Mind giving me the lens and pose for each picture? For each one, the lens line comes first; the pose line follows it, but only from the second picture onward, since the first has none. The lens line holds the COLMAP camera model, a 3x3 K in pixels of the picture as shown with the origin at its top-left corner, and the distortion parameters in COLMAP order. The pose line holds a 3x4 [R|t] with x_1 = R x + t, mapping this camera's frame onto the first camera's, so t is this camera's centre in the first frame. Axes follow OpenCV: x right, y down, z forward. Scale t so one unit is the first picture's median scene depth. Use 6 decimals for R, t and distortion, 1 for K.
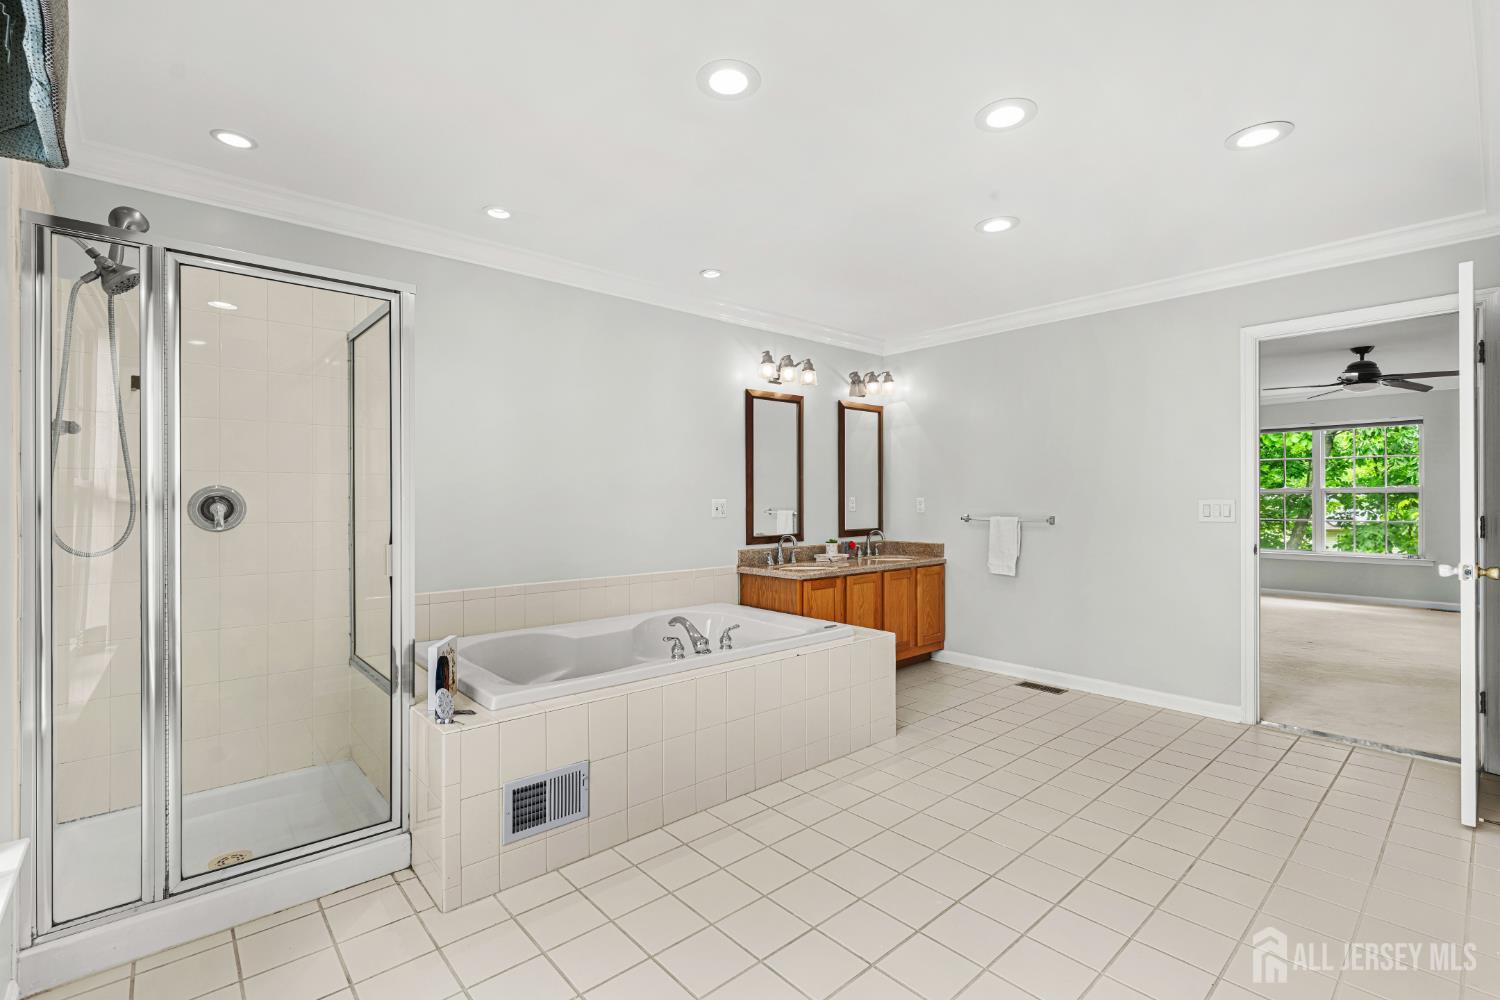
lens RADIAL K [[668.1, 0, 740.9], [0, 668.1, 503.1], [0, 0, 1]] dist [0.003333, -0.001293]
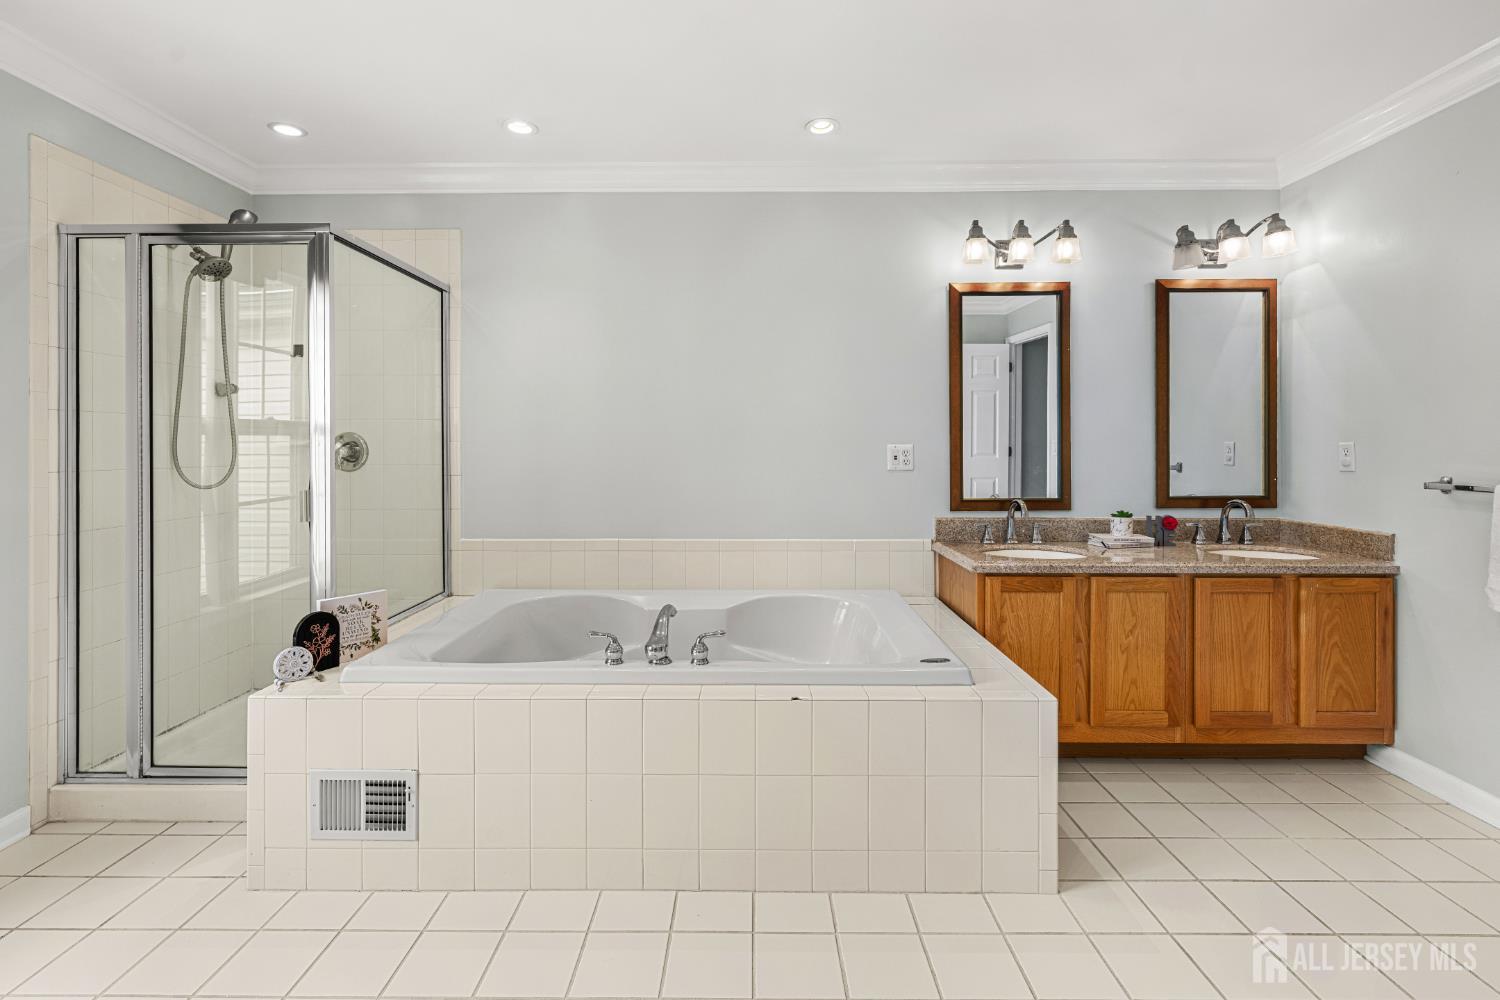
lens RADIAL K [[668.1, 0, 744.4], [0, 668.1, 451.7], [0, 0, 1]] dist [0.003333, -0.001293]
pose [[0.745953, 0.009022, -0.665938, 0.287591], [-0.004793, 0.999955, 0.008178, -0.003007], [0.665982, -0.002909, 0.745962, 0.321791]]
